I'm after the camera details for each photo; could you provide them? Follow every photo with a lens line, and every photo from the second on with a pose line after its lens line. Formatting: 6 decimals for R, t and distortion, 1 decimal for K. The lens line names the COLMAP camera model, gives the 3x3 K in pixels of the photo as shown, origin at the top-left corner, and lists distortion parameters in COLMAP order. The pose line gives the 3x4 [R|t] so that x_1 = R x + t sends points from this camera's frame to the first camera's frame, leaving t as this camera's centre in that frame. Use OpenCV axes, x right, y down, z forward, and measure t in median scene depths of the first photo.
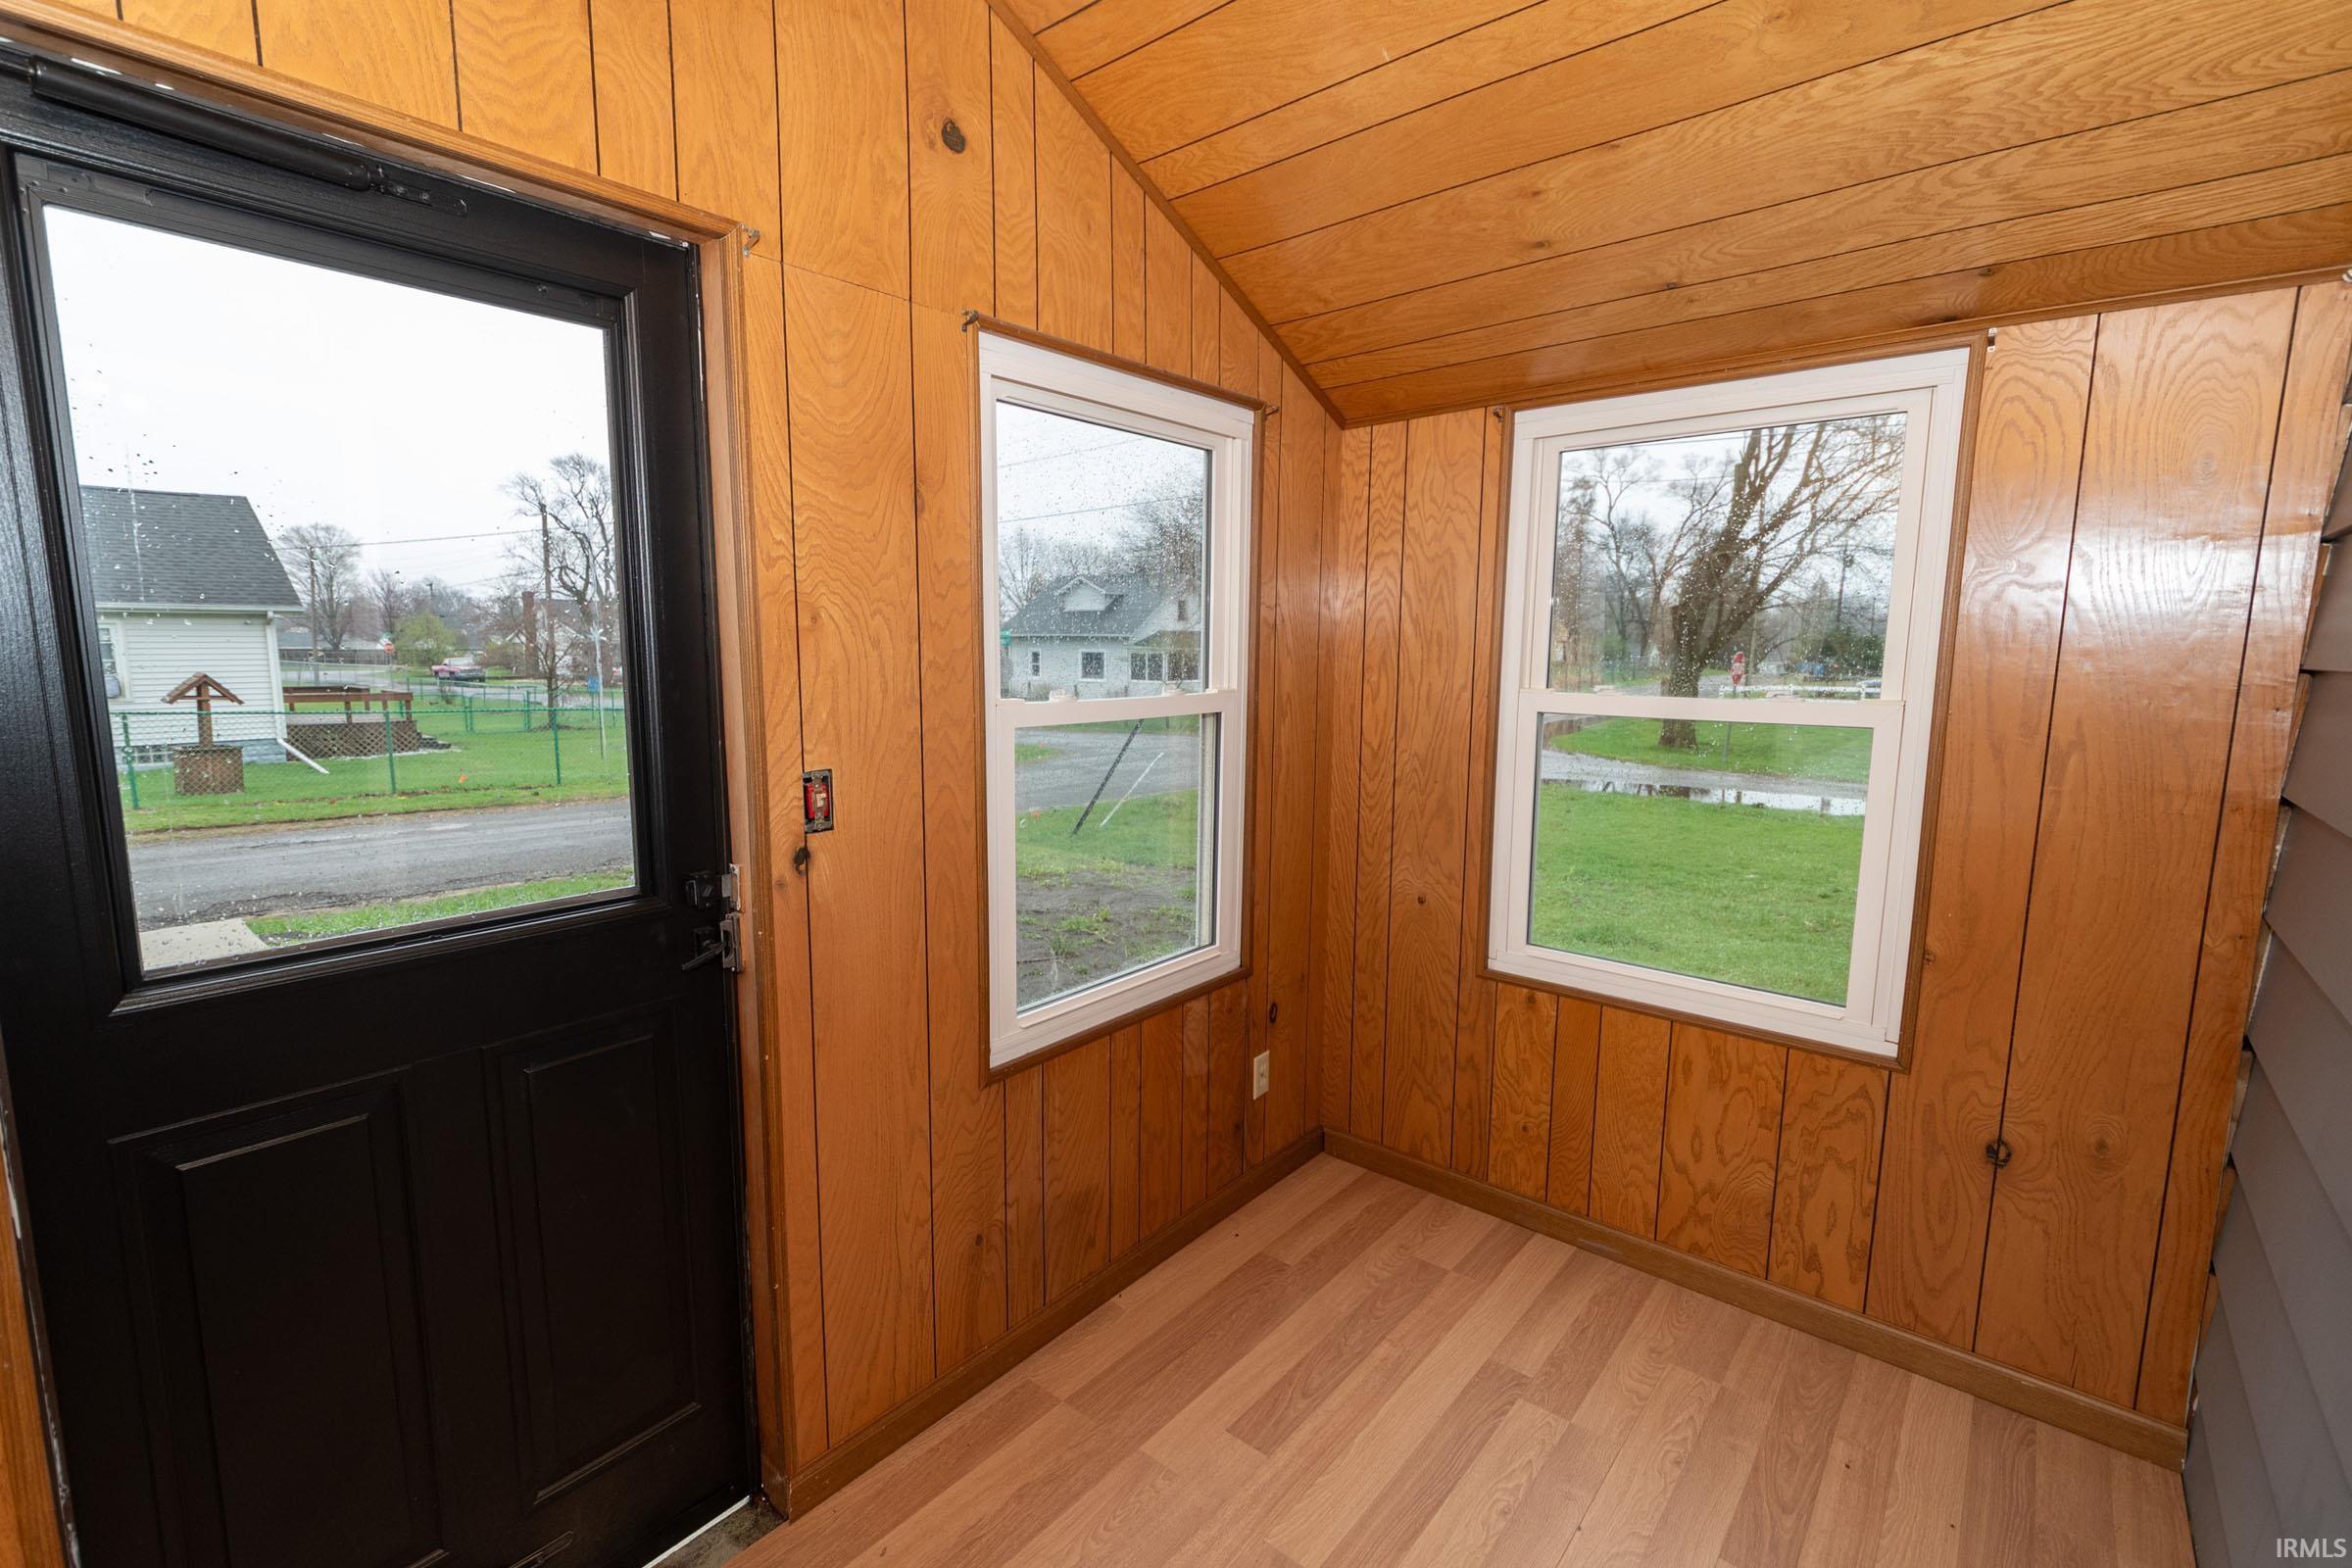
lens RADIAL K [[1072.4, 0, 1152.6], [0, 1072.4, 776.6], [0, 0, 1]] dist [-0.001242, -0.000222]
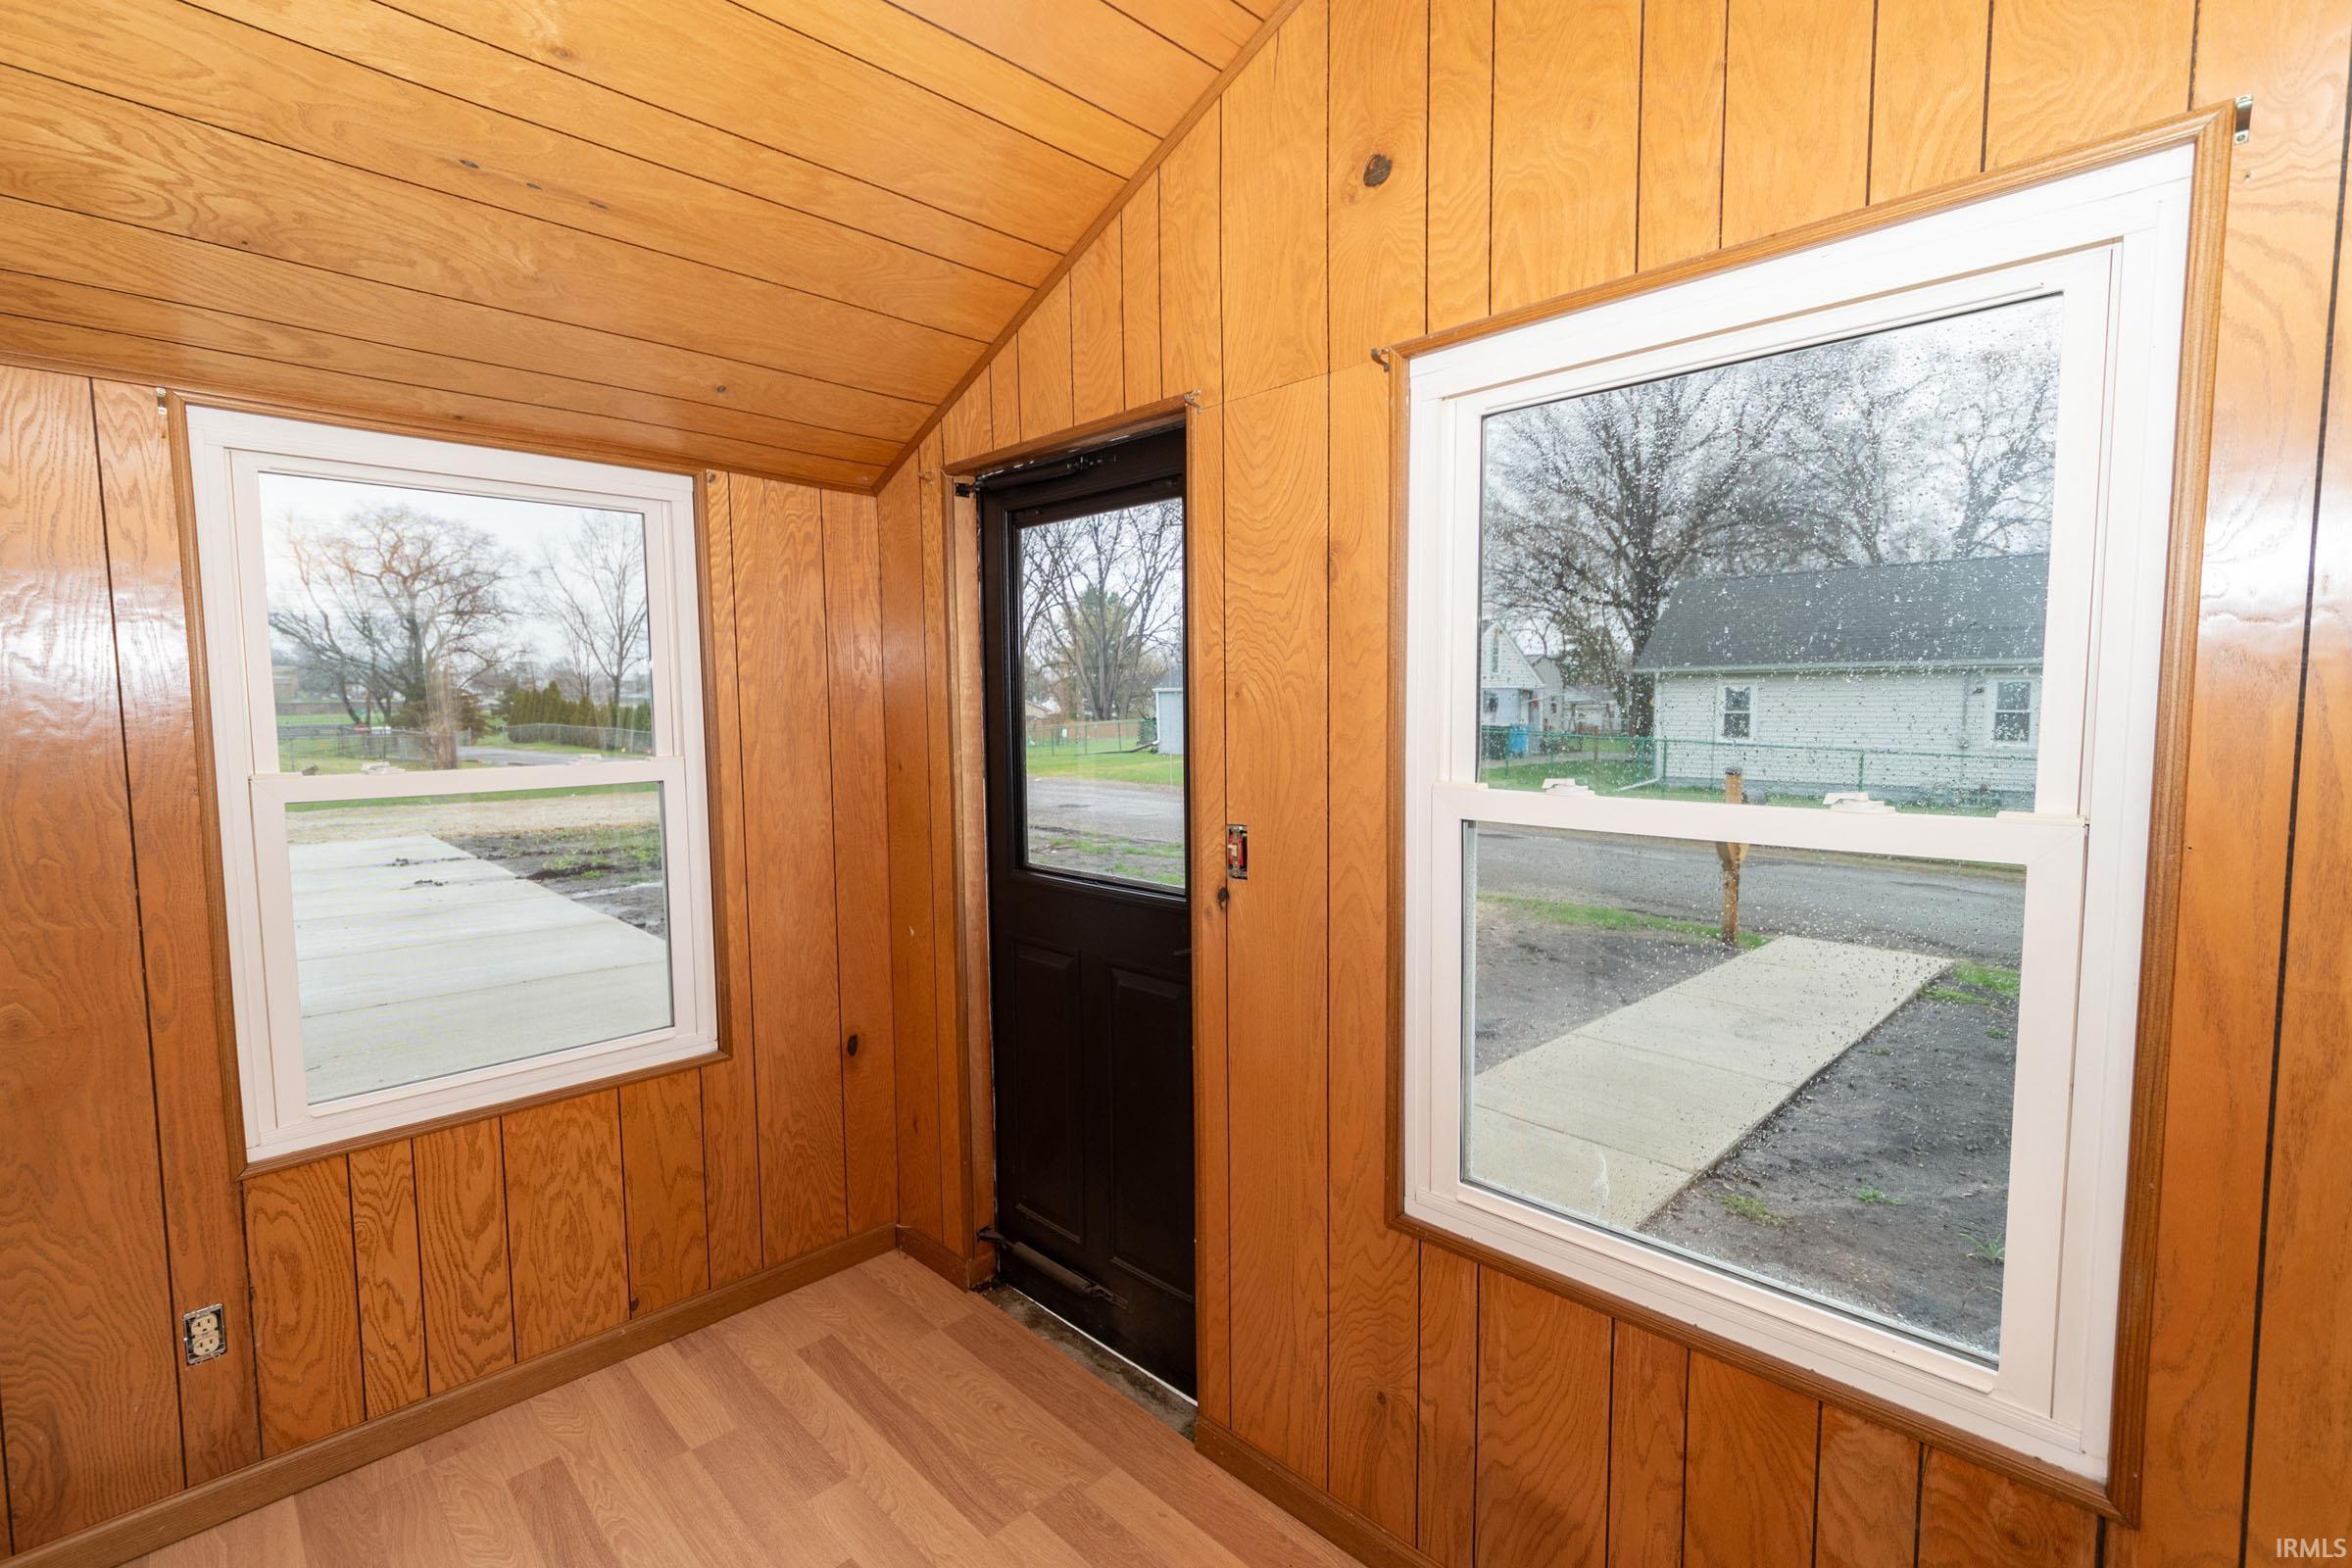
lens RADIAL K [[1072.4, 0, 1152.6], [0, 1072.4, 776.6], [0, 0, 1]] dist [-0.001242, -0.000222]
pose [[-0.119917, 0.064850, -0.990664, 0.765138], [-0.115758, 0.990144, 0.078829, -0.125726], [0.986012, 0.124130, -0.111228, 0.948727]]
